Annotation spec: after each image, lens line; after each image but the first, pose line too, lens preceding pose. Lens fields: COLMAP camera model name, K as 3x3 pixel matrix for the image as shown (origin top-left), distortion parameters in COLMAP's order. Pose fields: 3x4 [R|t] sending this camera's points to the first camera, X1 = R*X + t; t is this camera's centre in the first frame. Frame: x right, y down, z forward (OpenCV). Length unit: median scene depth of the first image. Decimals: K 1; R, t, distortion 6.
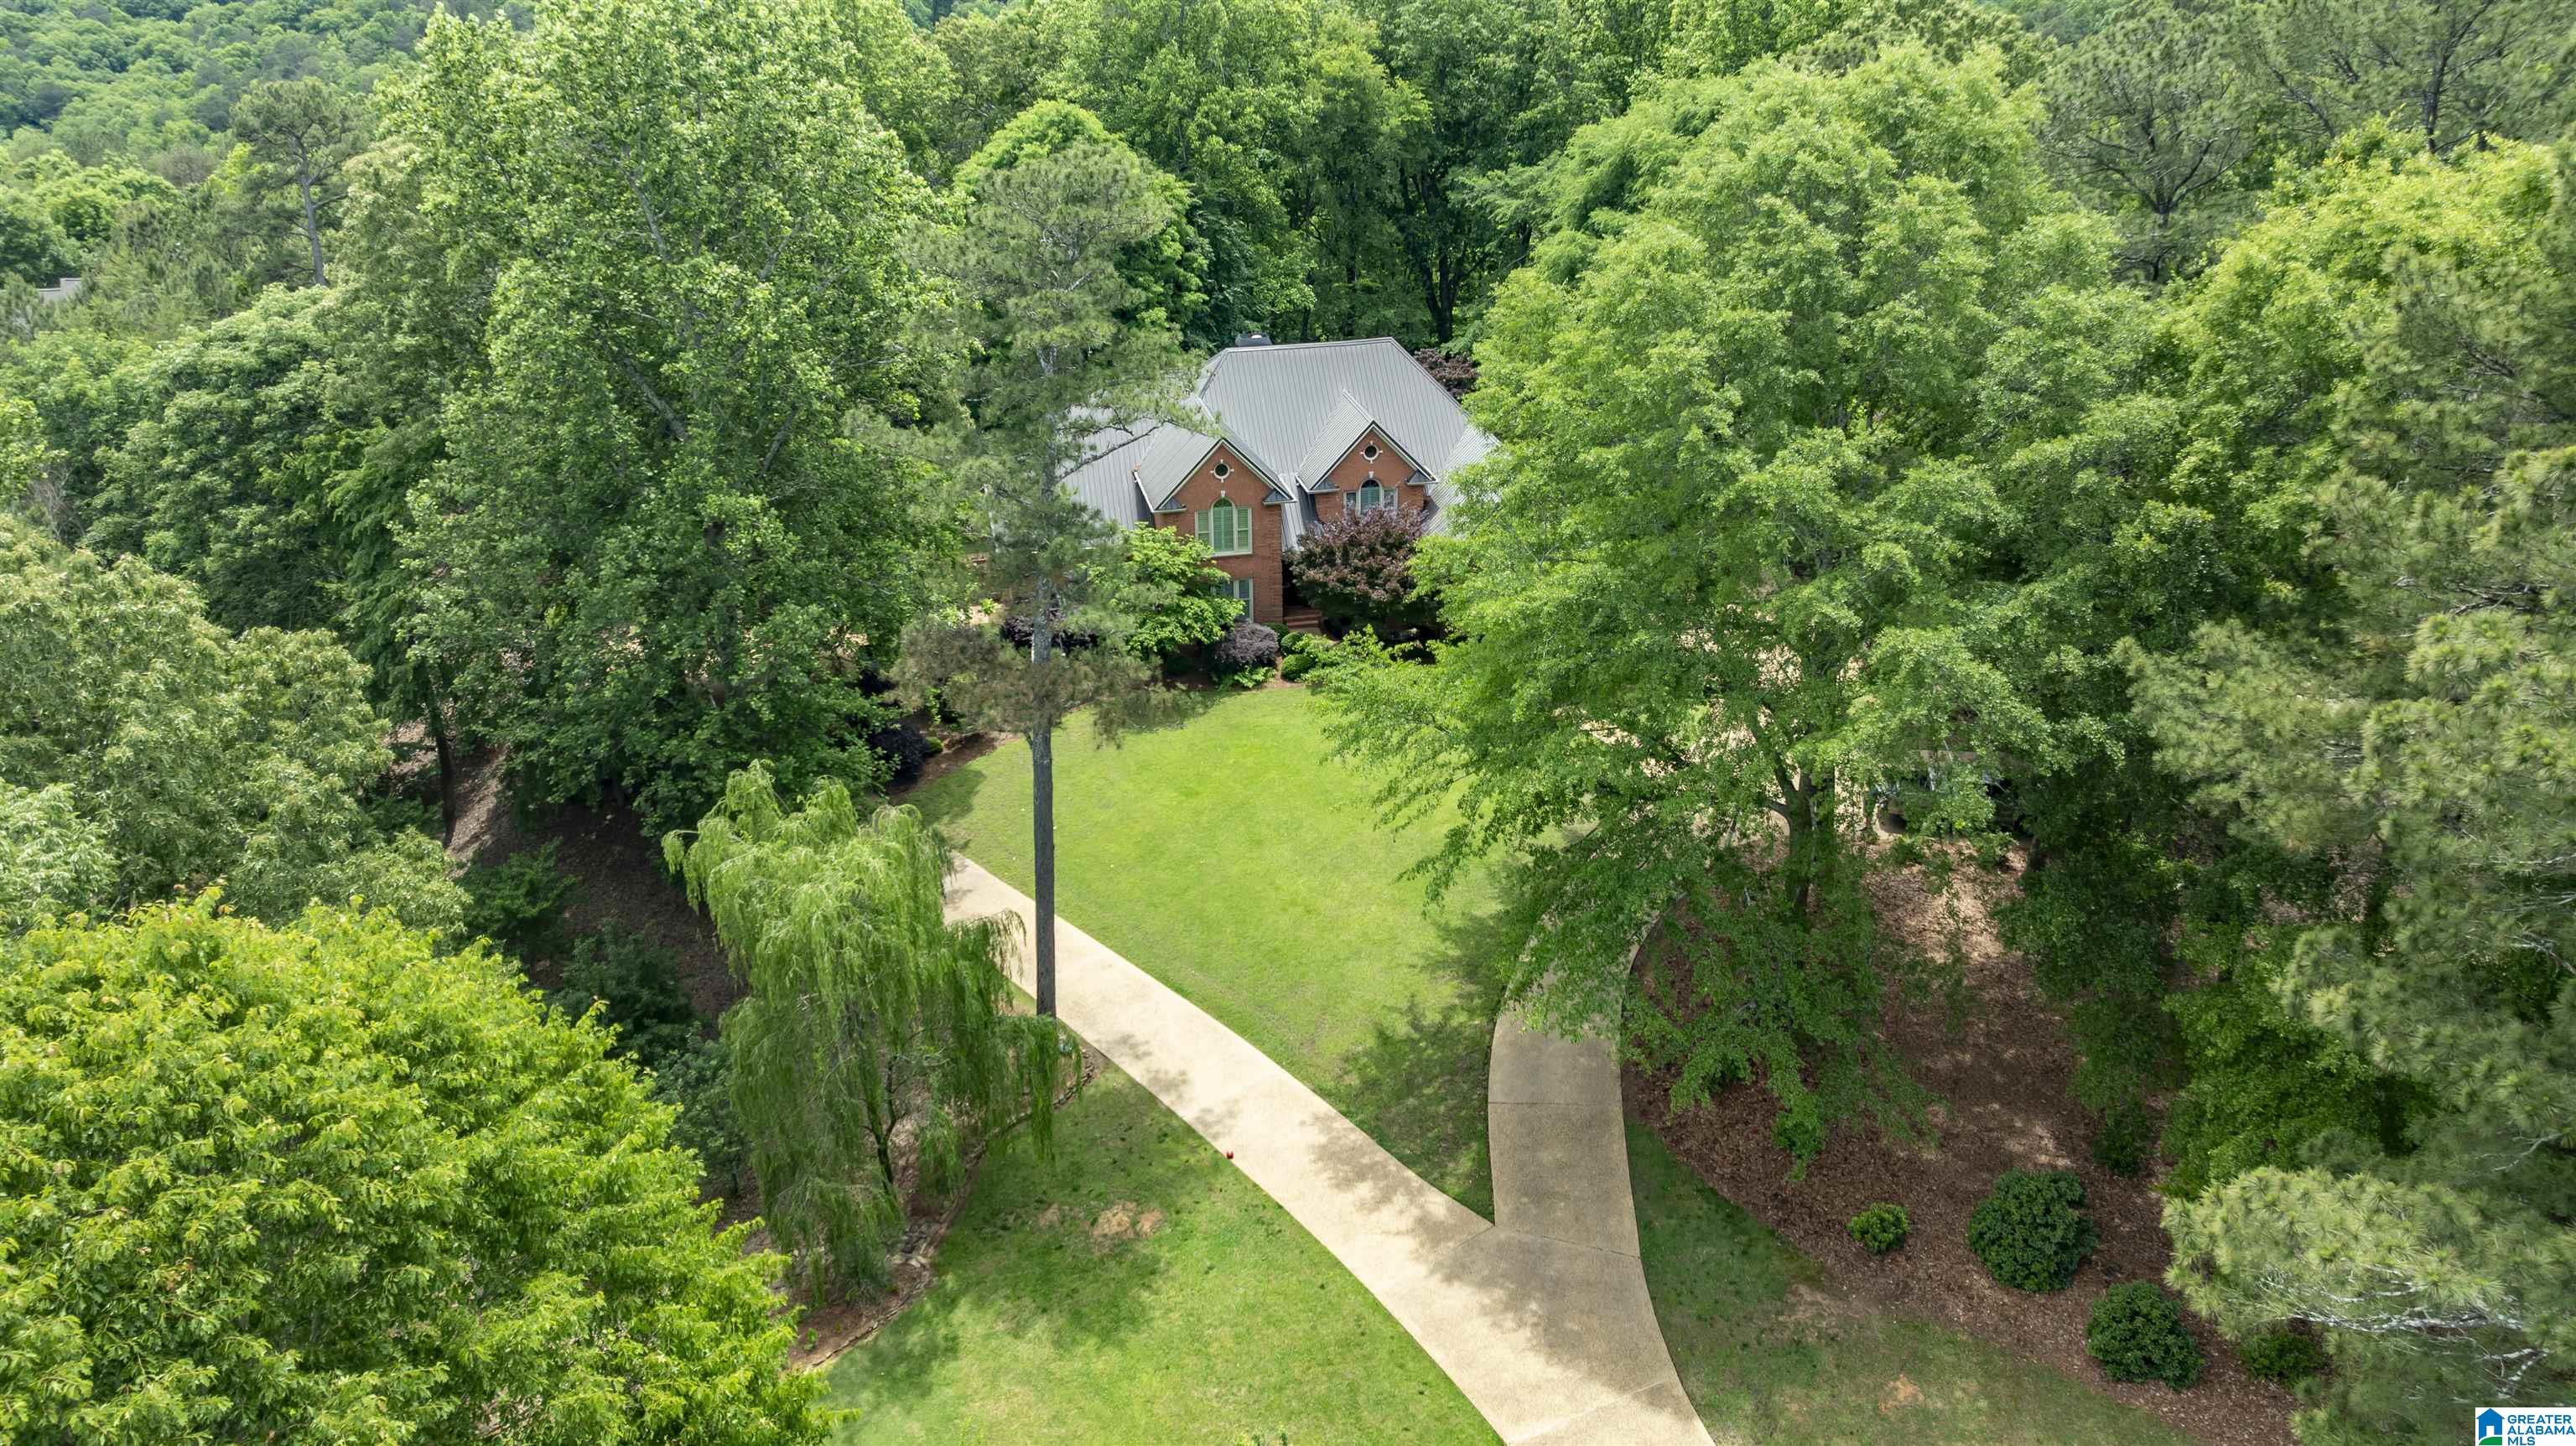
lens RADIAL K [[1828.7, 0, 1288.0], [0, 1828.7, 723.0], [0, 0, 1]] dist [-0.010804, -0.000540]
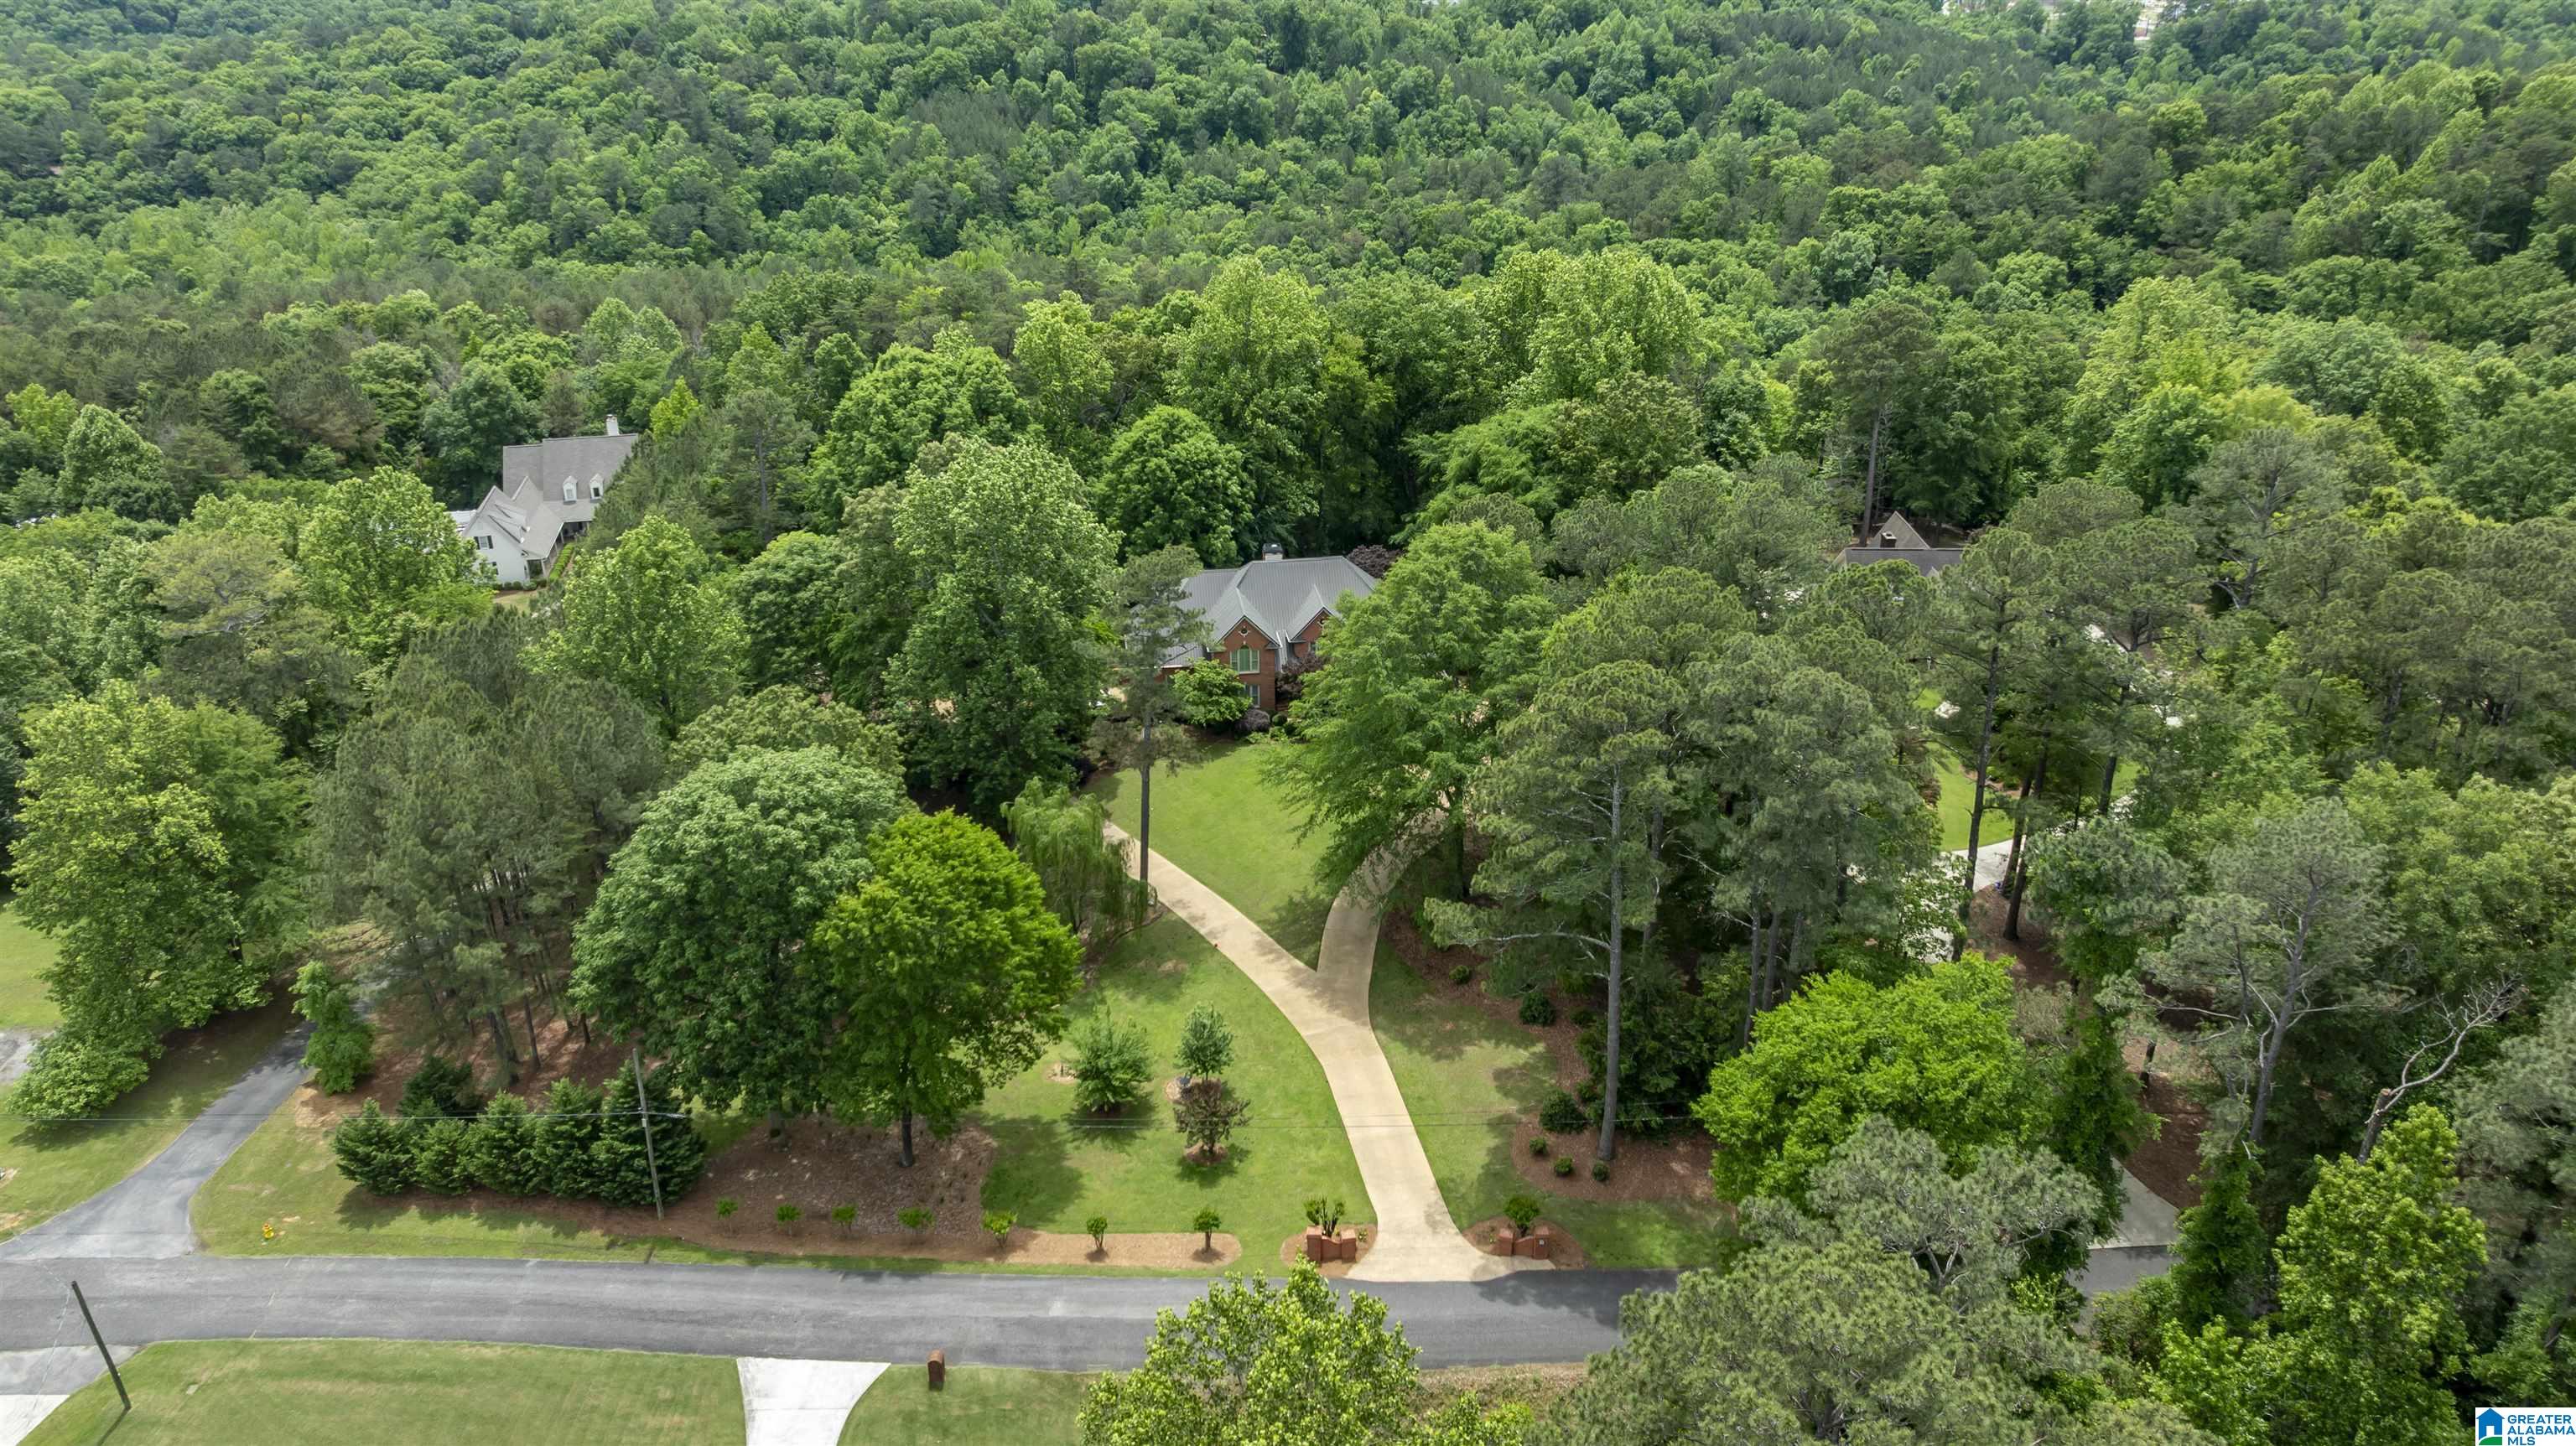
lens RADIAL K [[1870.8, 0, 1318.6], [0, 1870.8, 761.6], [0, 0, 1]] dist [-0.001106, -0.216375]
pose [[0.998069, 0.036872, -0.049985, 0.152388], [-0.035856, 0.999135, 0.021073, -0.044267], [0.050718, -0.019240, 0.998528, -1.027647]]
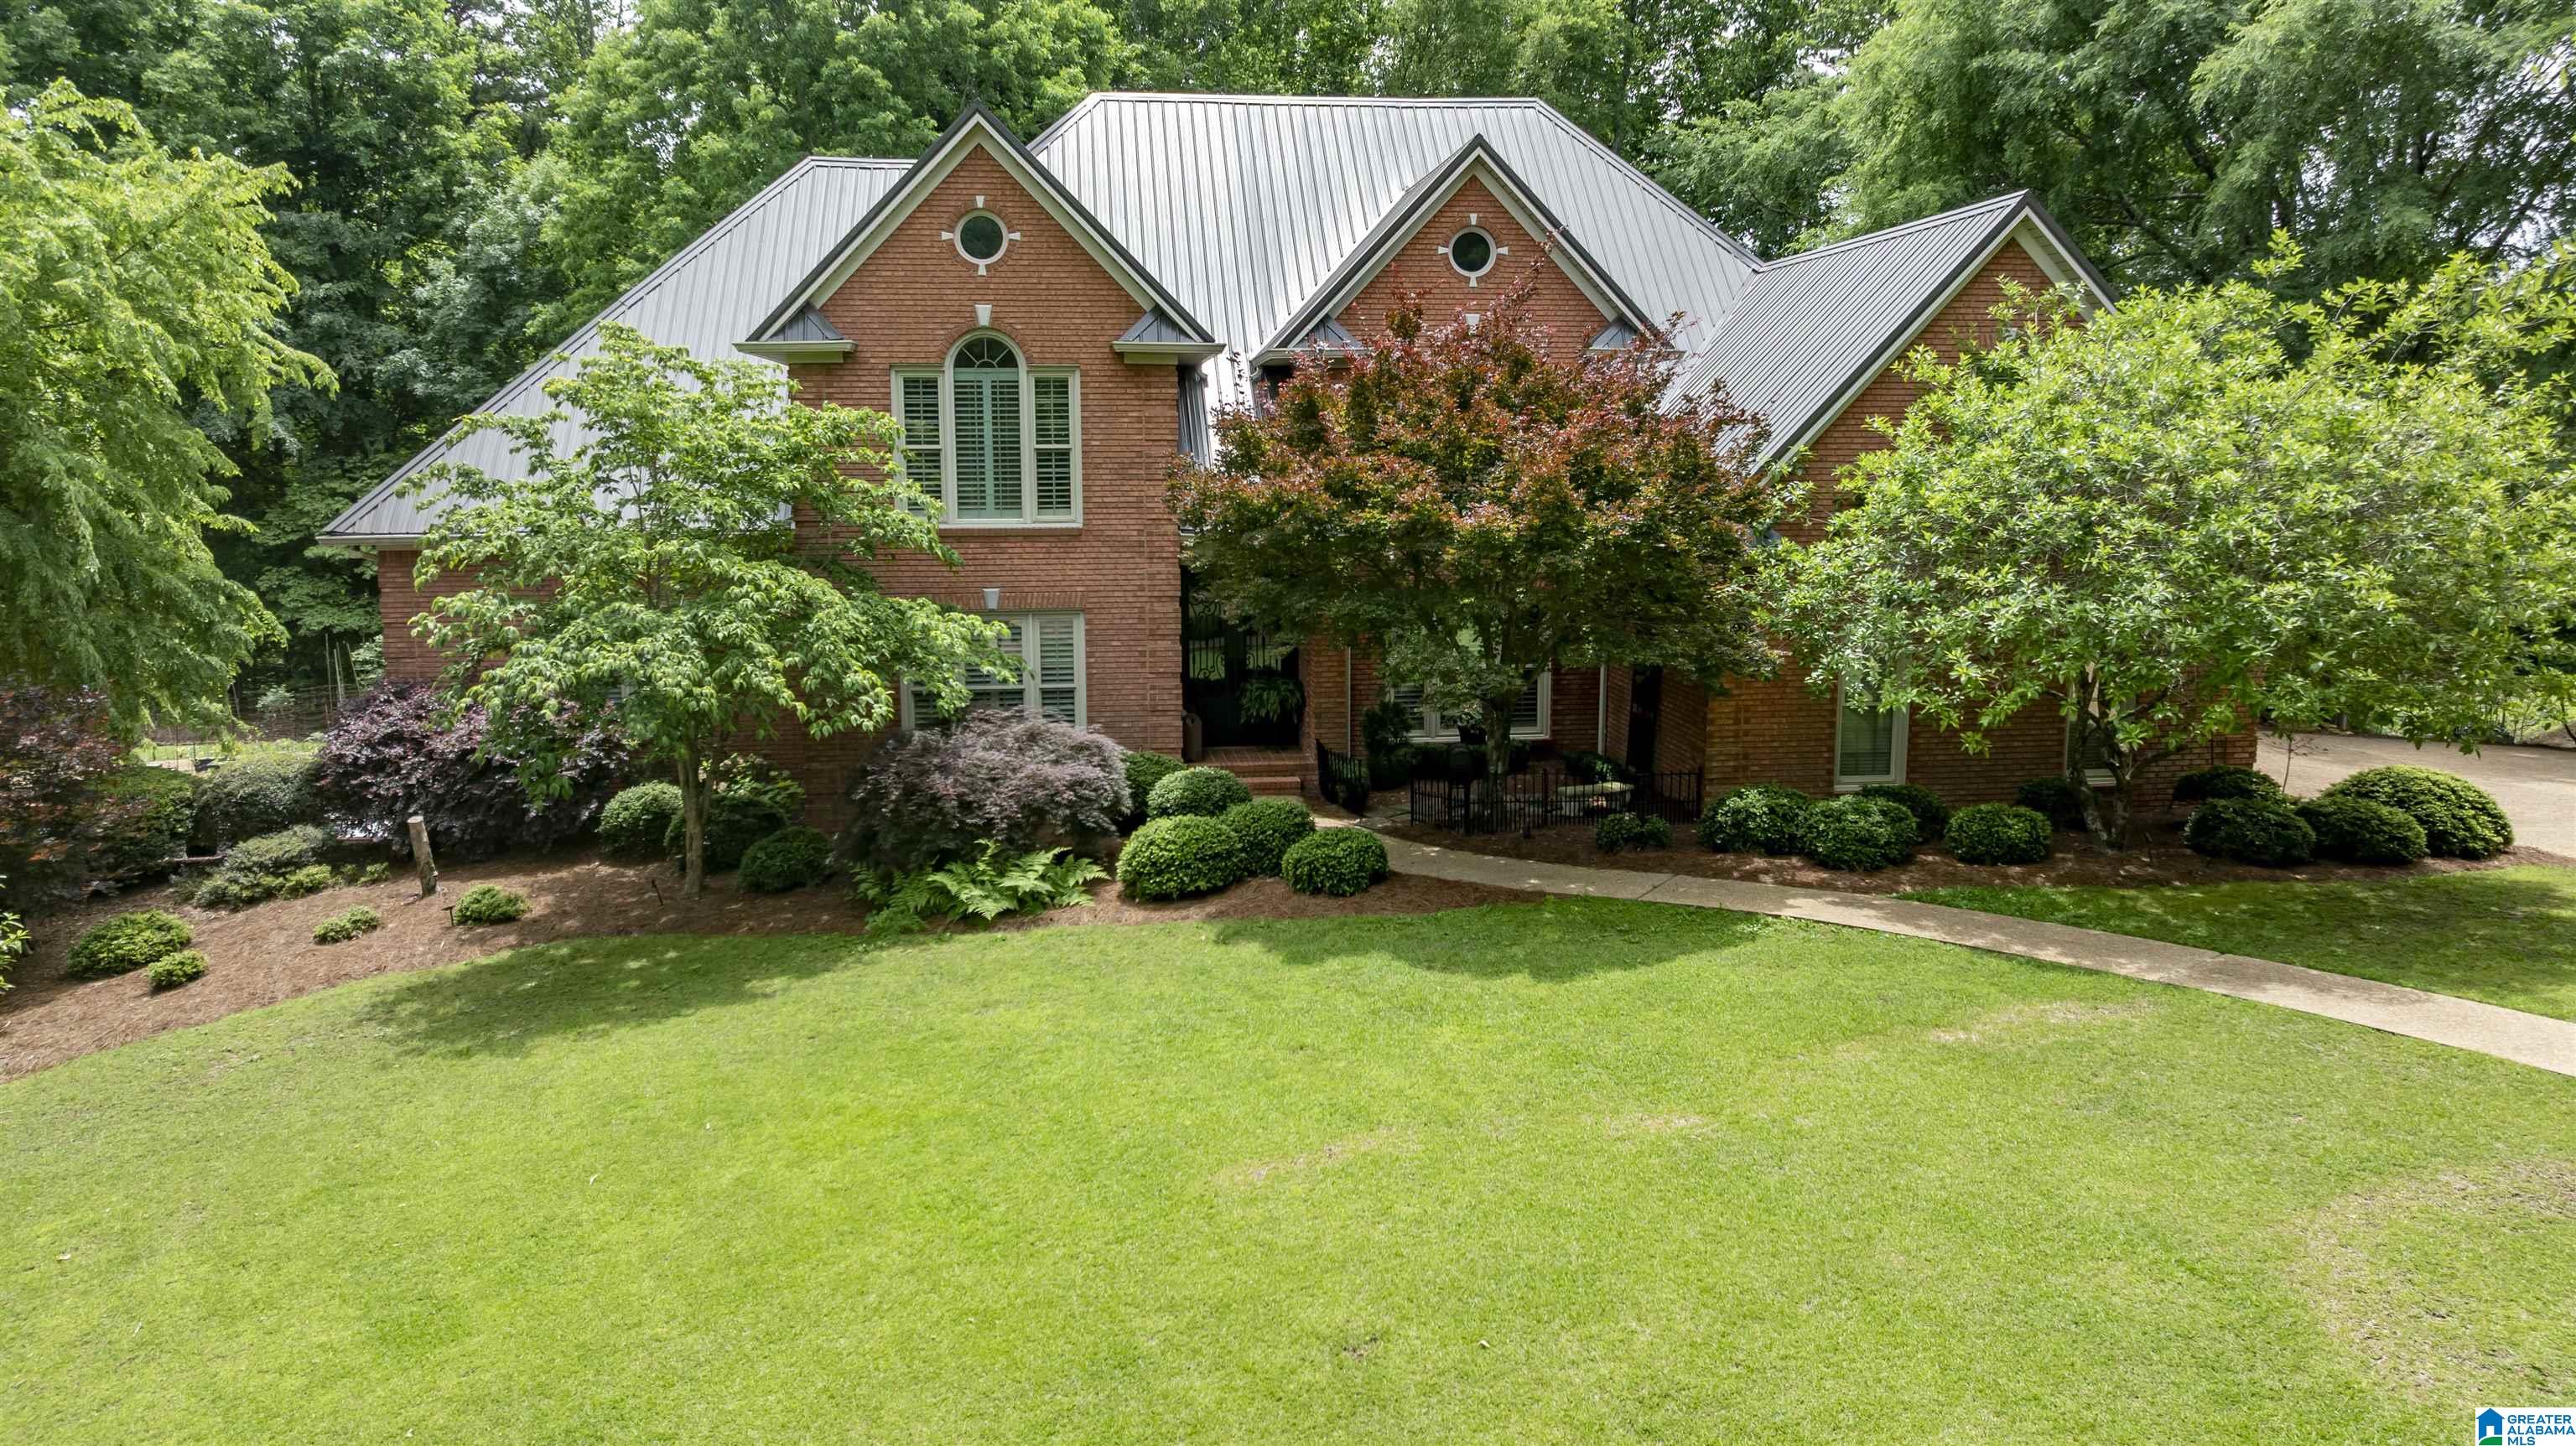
lens RADIAL K [[1828.7, 0, 1288.0], [0, 1828.7, 723.0], [0, 0, 1]] dist [-0.010804, -0.000540]
pose [[0.996193, 0.013558, -0.086112, 0.044028], [-0.036887, 0.960598, -0.275483, 0.024070], [0.078984, 0.277611, 0.957441, 0.752967]]
